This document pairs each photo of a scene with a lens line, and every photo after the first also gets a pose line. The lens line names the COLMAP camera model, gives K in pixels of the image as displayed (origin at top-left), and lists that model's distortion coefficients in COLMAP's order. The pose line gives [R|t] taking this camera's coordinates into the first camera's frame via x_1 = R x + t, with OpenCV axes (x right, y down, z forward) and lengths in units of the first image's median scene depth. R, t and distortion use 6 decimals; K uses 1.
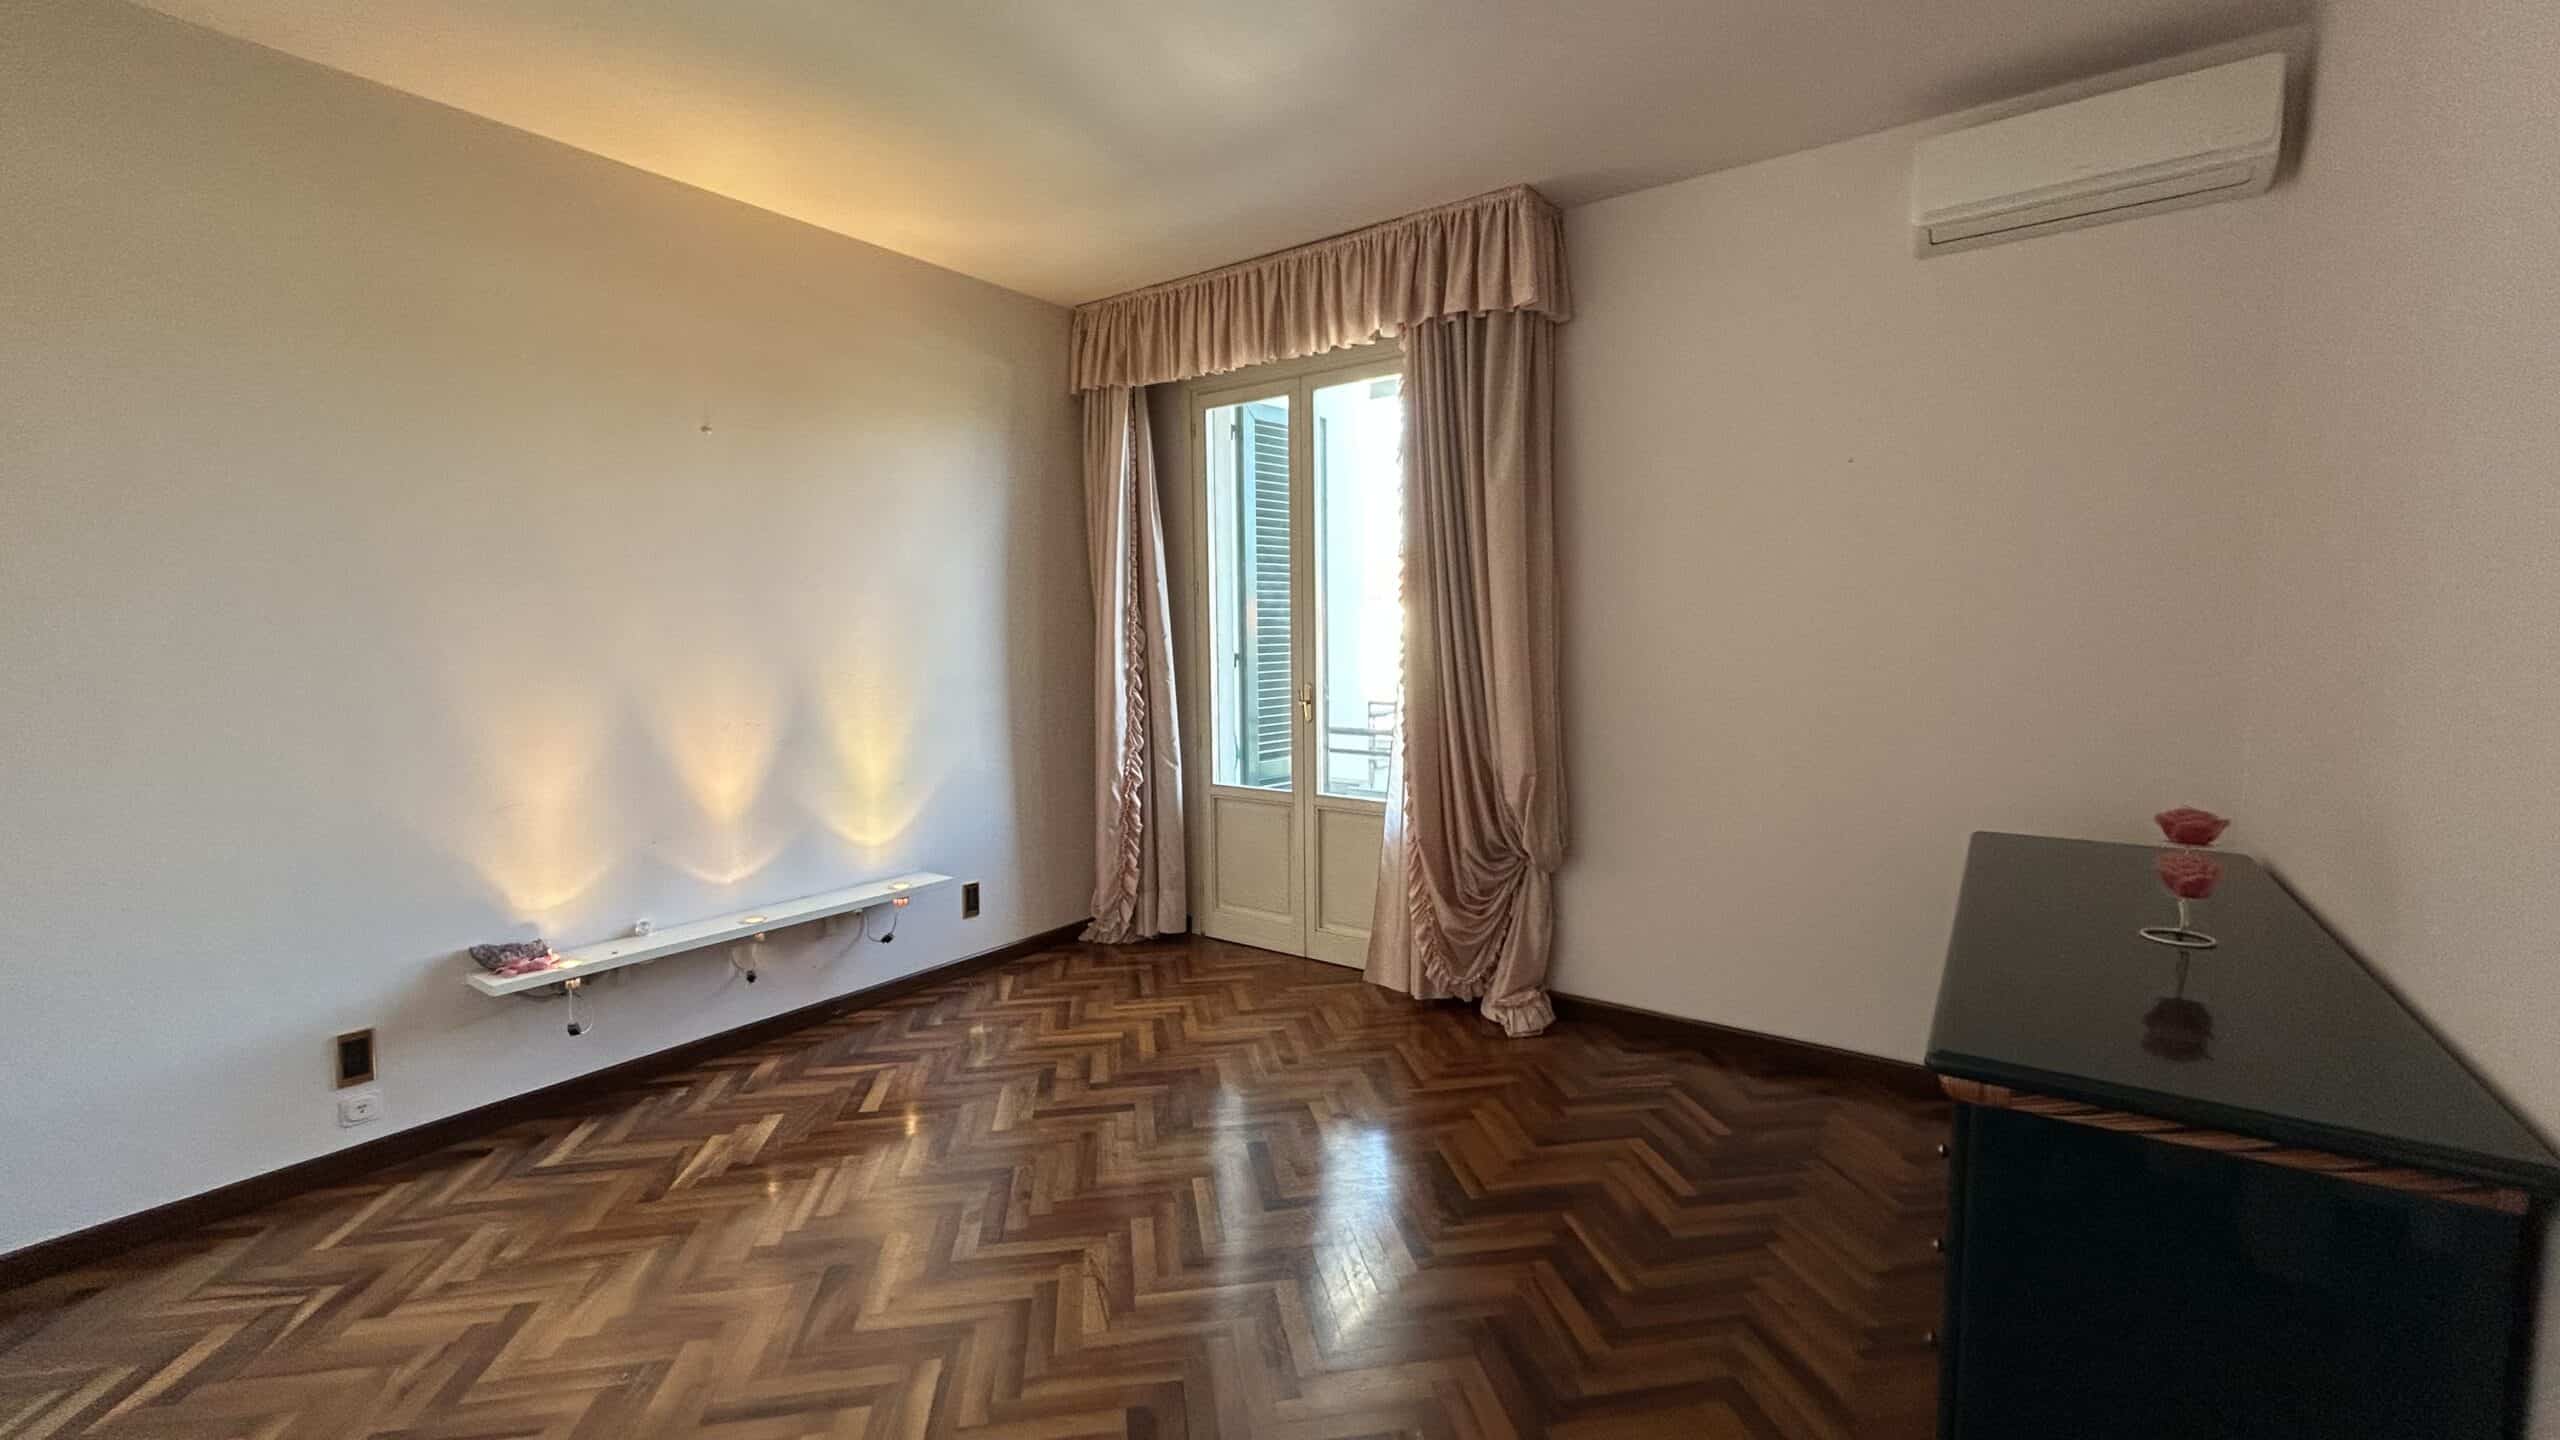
lens RADIAL K [[1037.8, 0, 1272.7], [0, 1037.8, 724.1], [0, 0, 1]] dist [-0.001639, 0.000075]
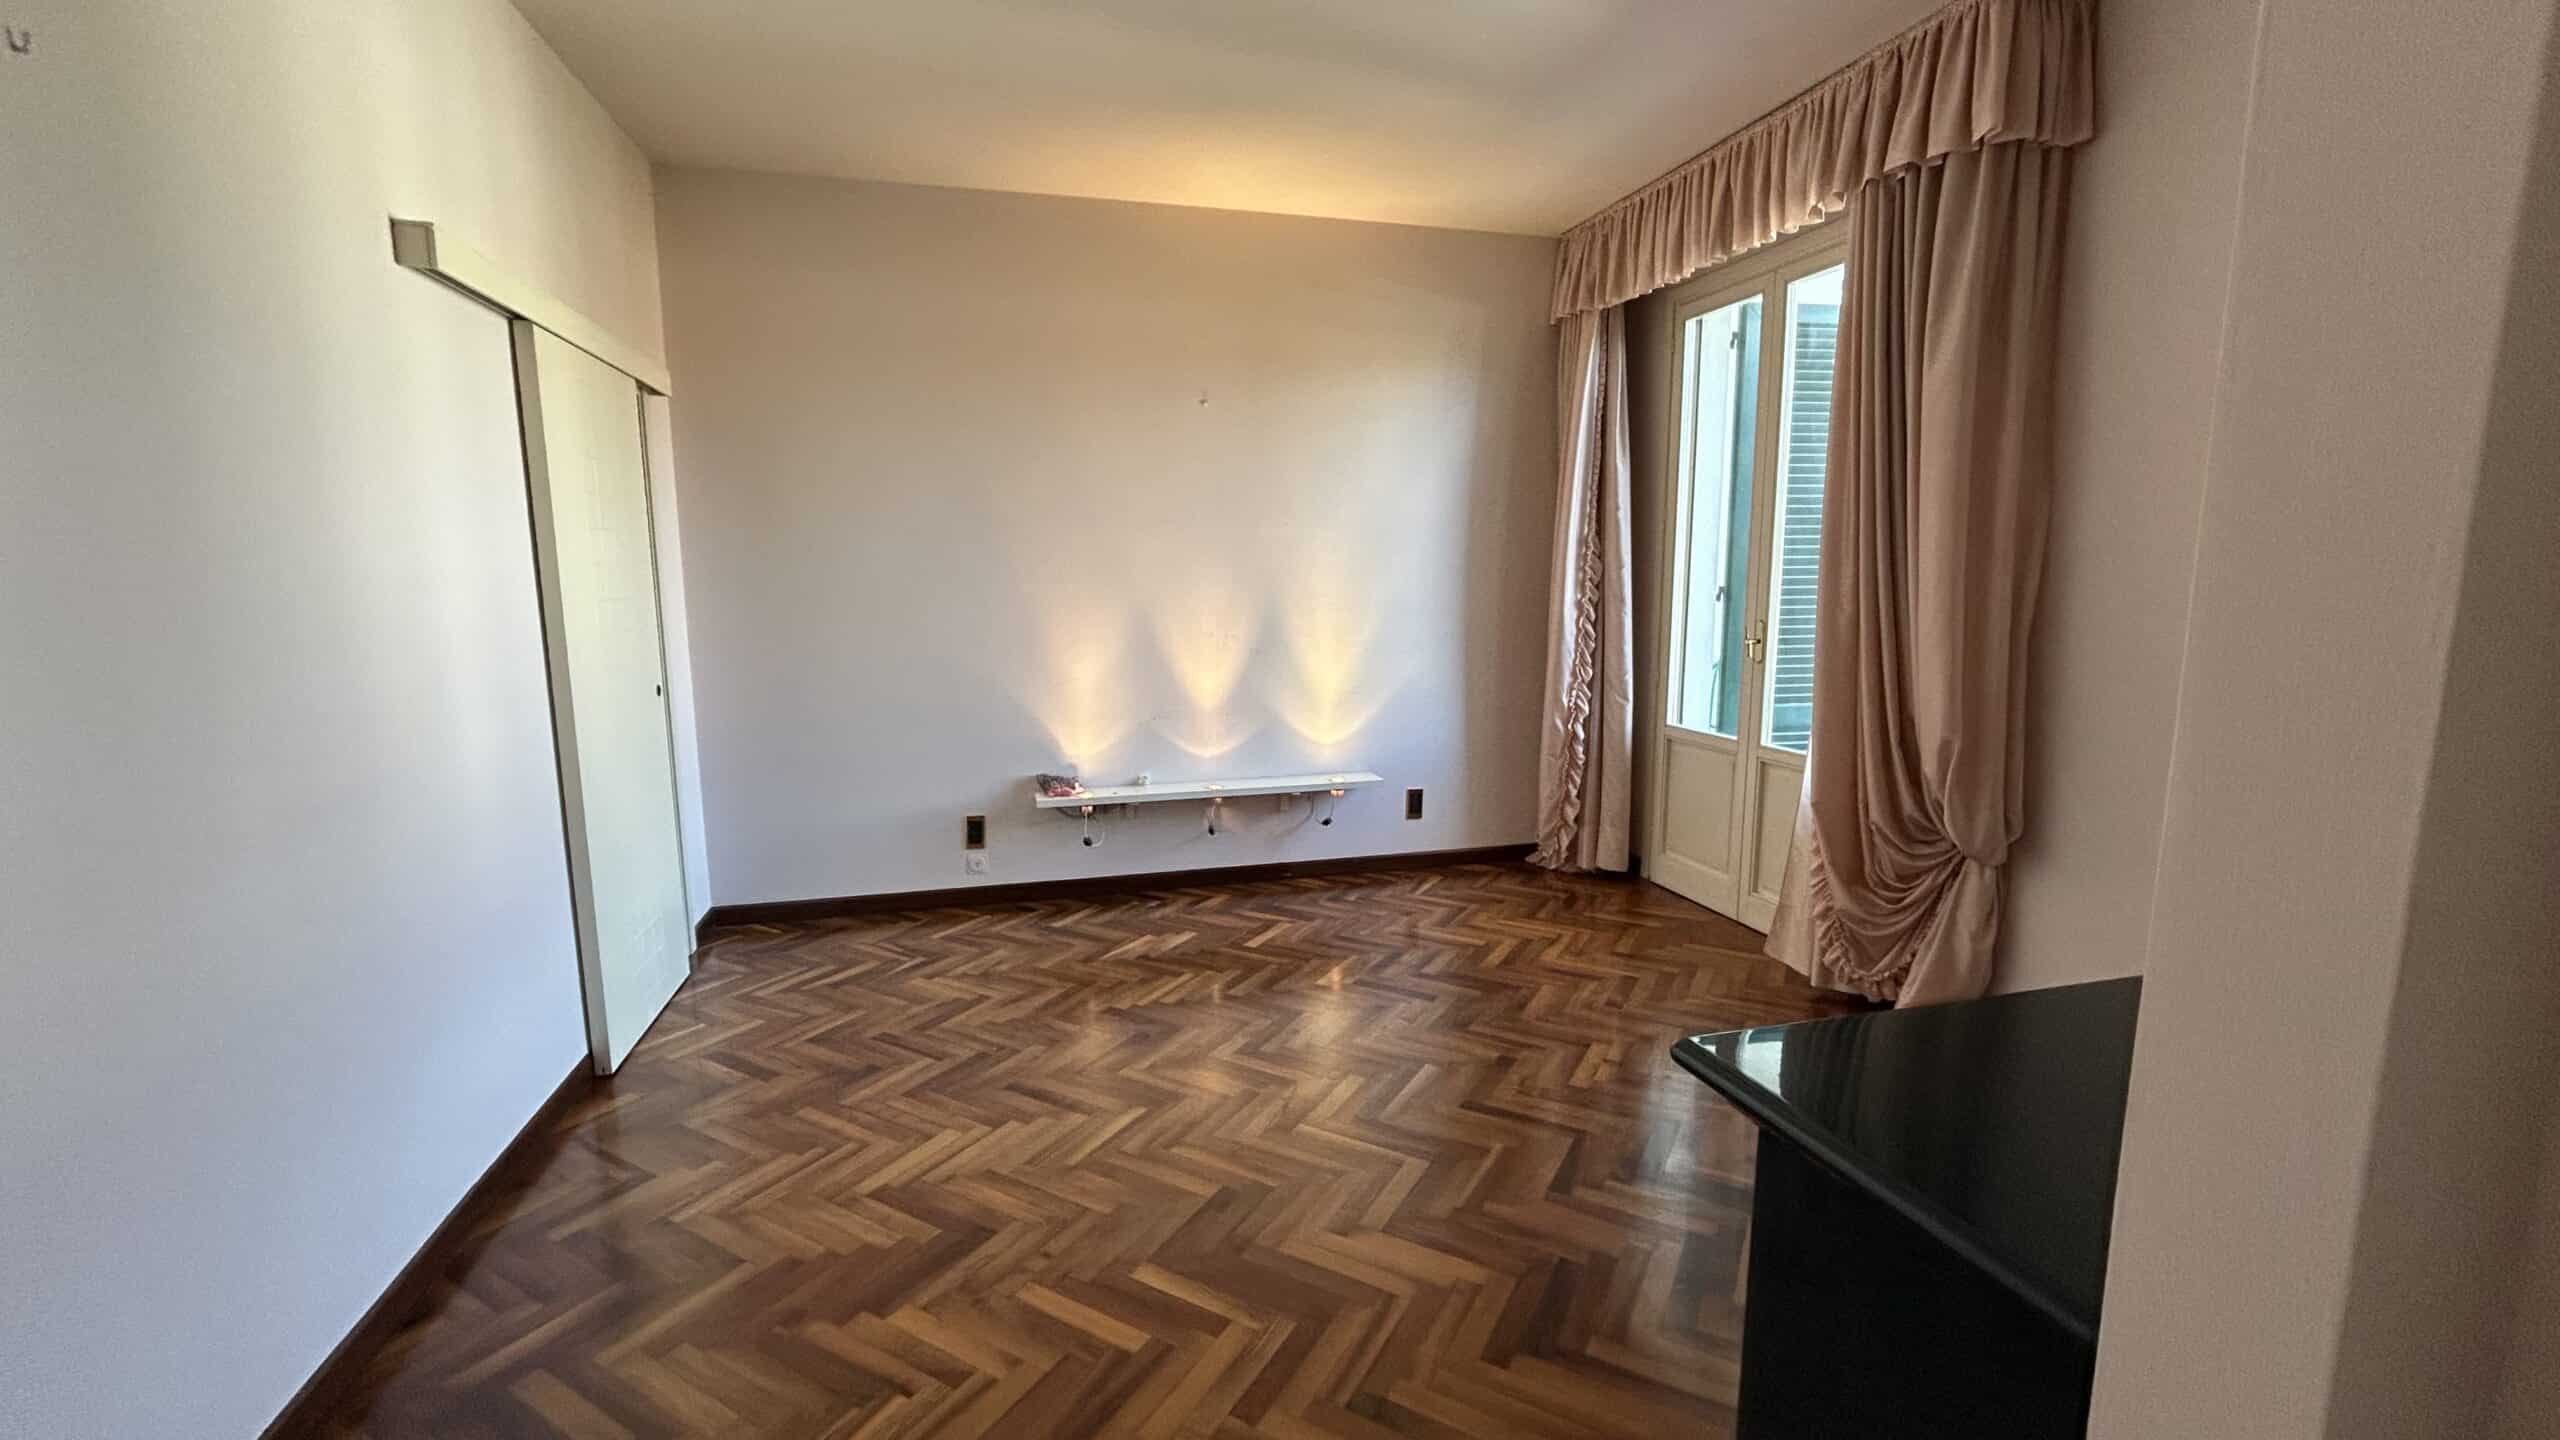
lens RADIAL K [[1037.8, 0, 1272.7], [0, 1037.8, 724.1], [0, 0, 1]] dist [-0.001639, 0.000075]
pose [[0.775693, 0.097496, -0.623534, 0.312027], [-0.058255, 0.994838, 0.083083, -0.000039], [0.628416, -0.028123, 0.777369, 0.041227]]
